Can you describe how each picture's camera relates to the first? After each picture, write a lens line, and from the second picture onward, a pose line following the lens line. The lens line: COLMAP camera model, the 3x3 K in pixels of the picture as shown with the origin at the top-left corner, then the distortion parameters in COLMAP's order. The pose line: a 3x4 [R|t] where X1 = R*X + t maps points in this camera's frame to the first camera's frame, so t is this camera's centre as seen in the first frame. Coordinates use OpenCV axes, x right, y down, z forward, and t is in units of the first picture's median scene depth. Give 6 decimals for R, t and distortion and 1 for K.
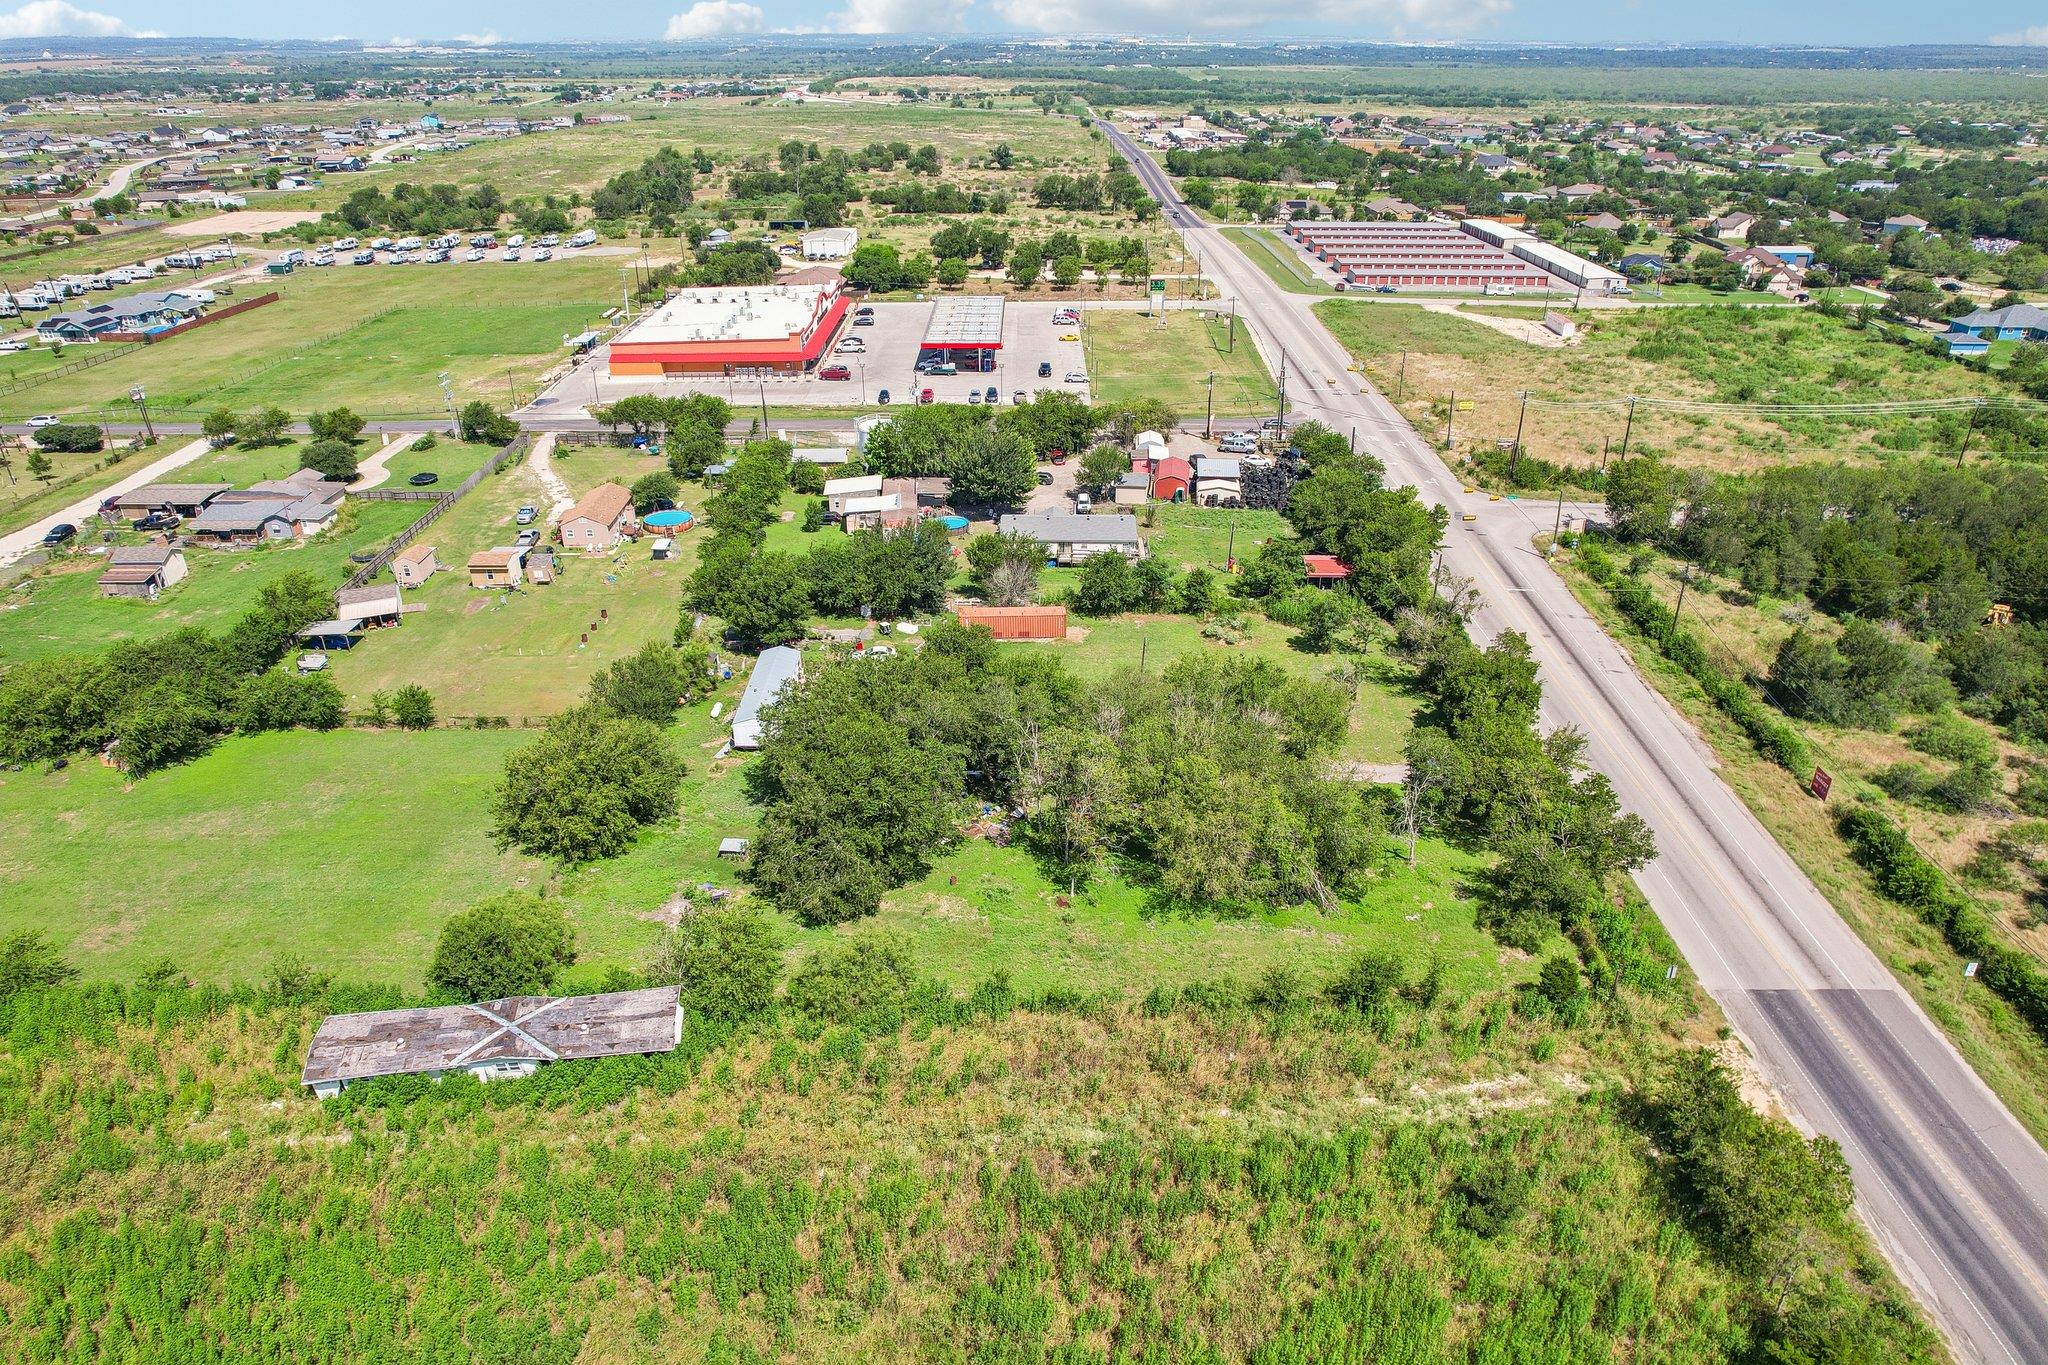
lens RADIAL K [[1321.4, 0, 1029.2], [0, 1321.4, 684.8], [0, 0, 1]] dist [-0.084264, 0.070042]
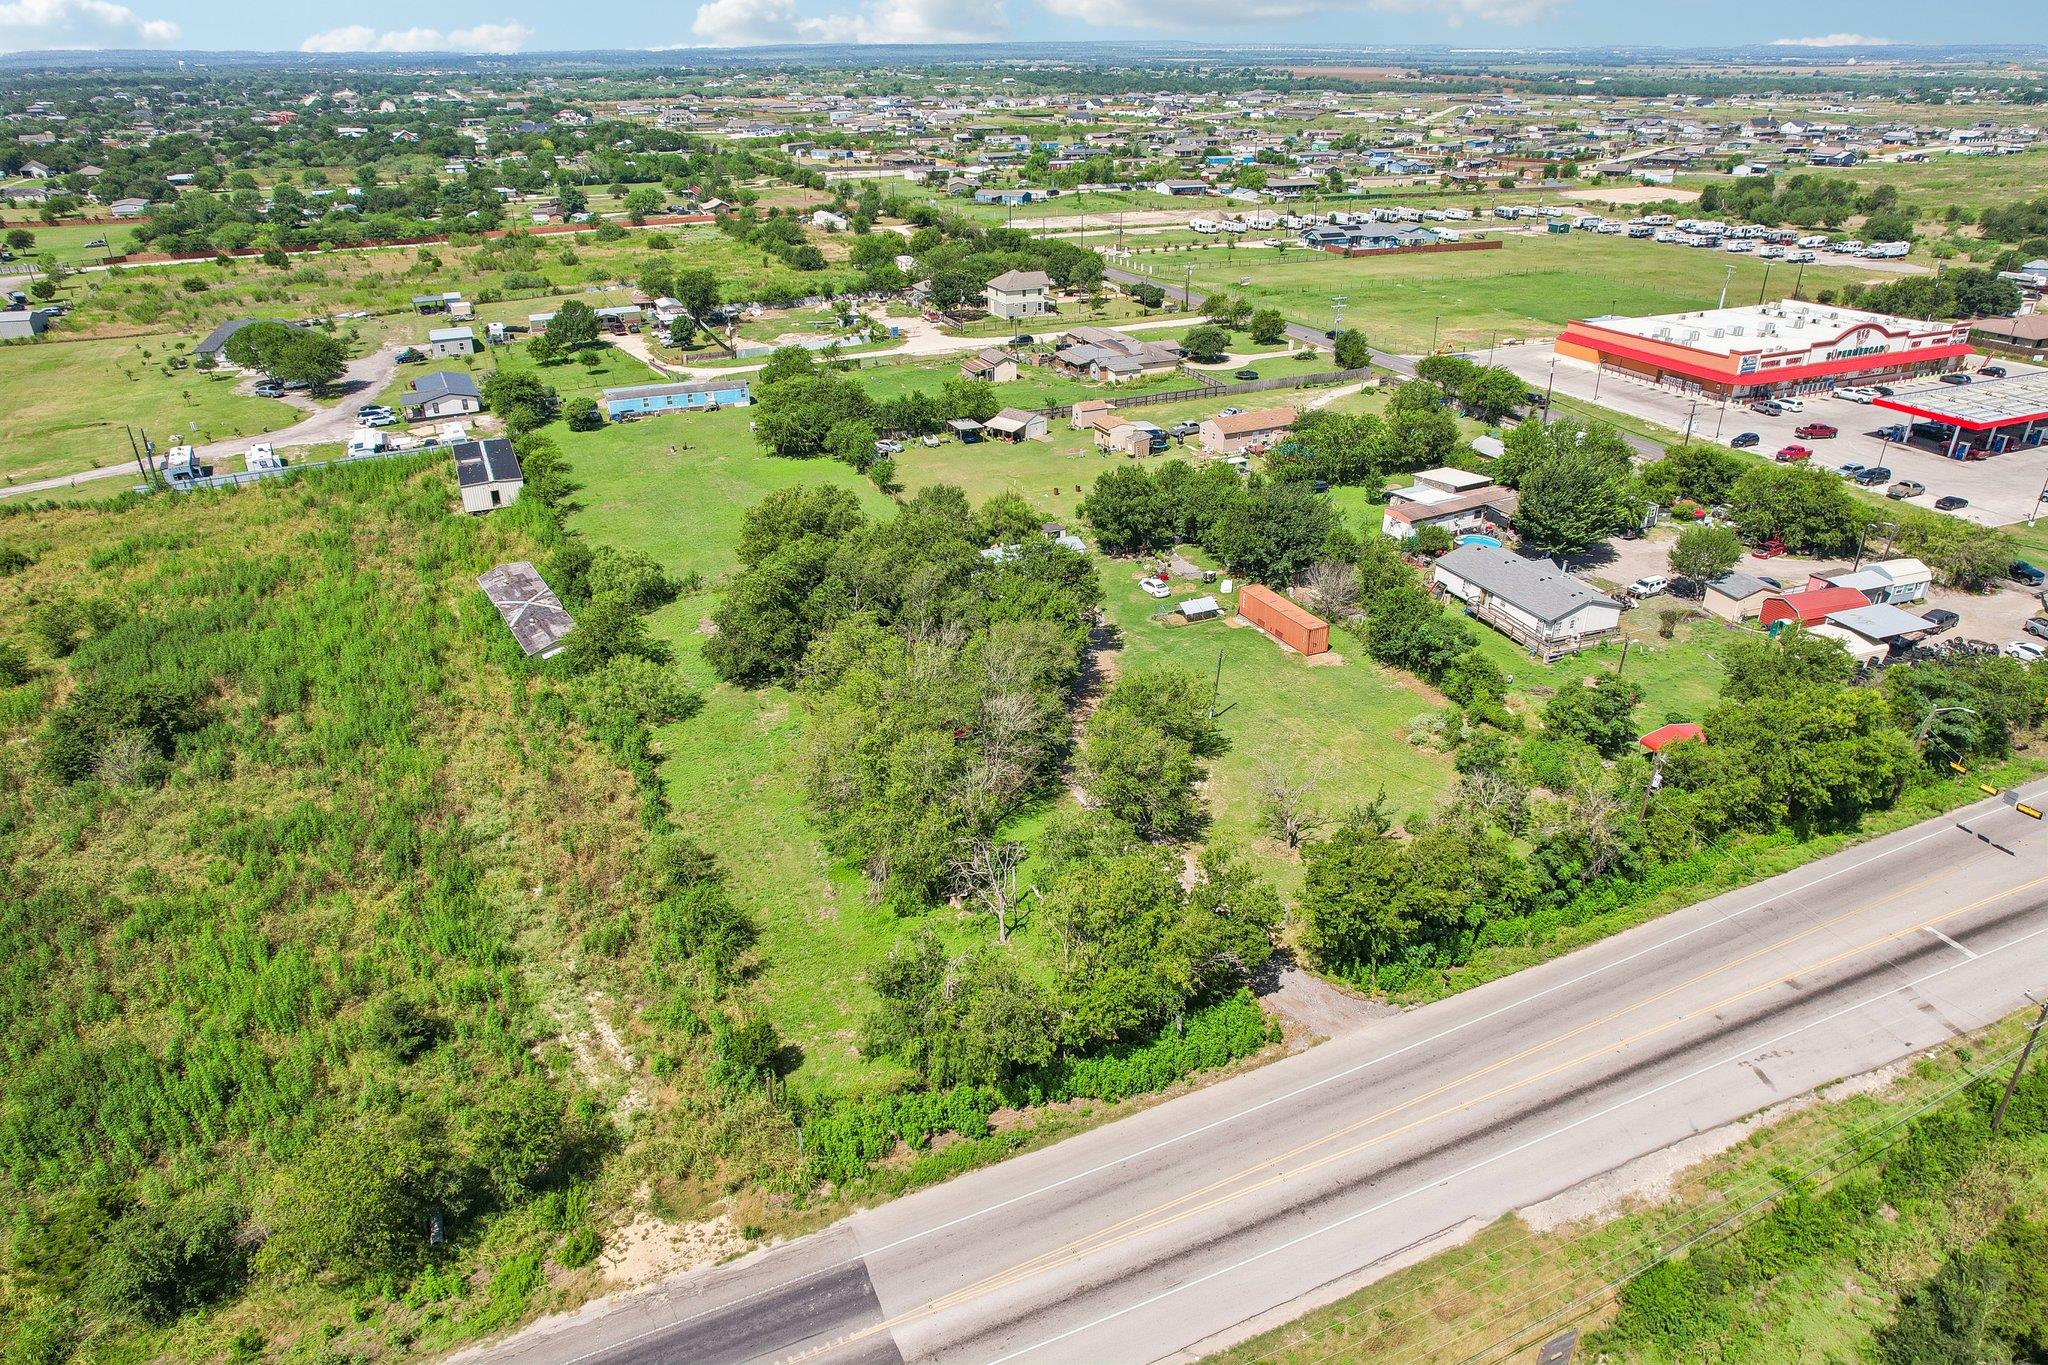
lens RADIAL K [[1327.2, 0, 1017.1], [0, 1327.2, 677.2], [0, 0, 1]] dist [-0.084478, 0.067056]
pose [[0.409403, 0.400840, -0.819583, 0.735828], [-0.408351, 0.883821, 0.228276, -0.160815], [0.815867, 0.241221, 0.525523, 0.450908]]
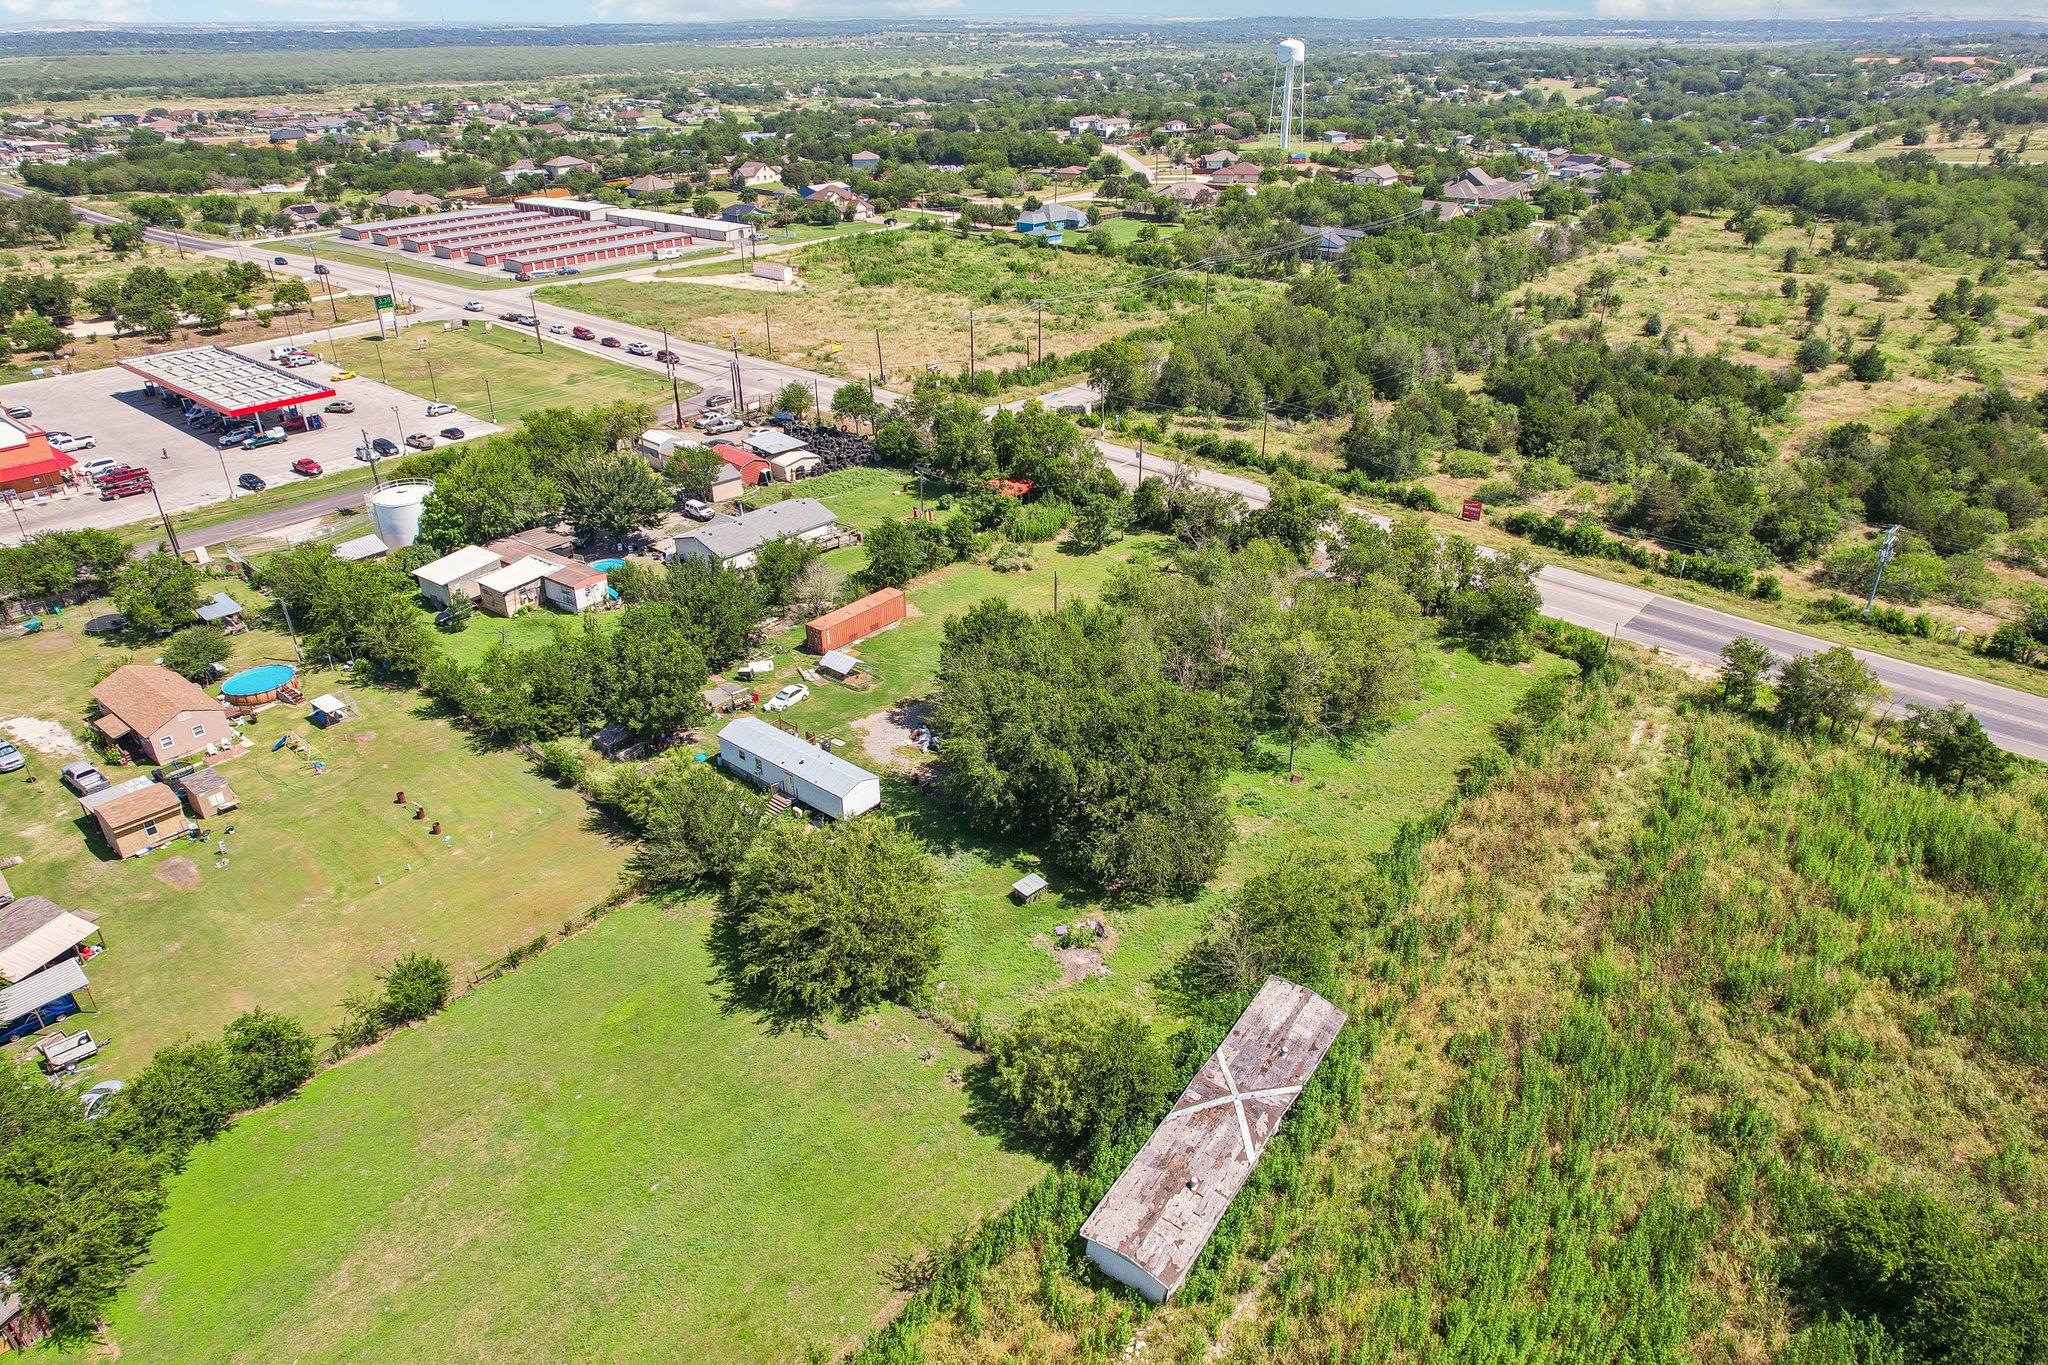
lens RADIAL K [[1321.4, 0, 1029.2], [0, 1321.4, 684.8], [0, 0, 1]] dist [-0.084264, 0.070042]
pose [[0.650095, -0.353280, 0.672733, -0.649841], [0.346113, 0.925842, 0.151732, -0.116764], [-0.676448, 0.134201, 0.724160, 0.276625]]
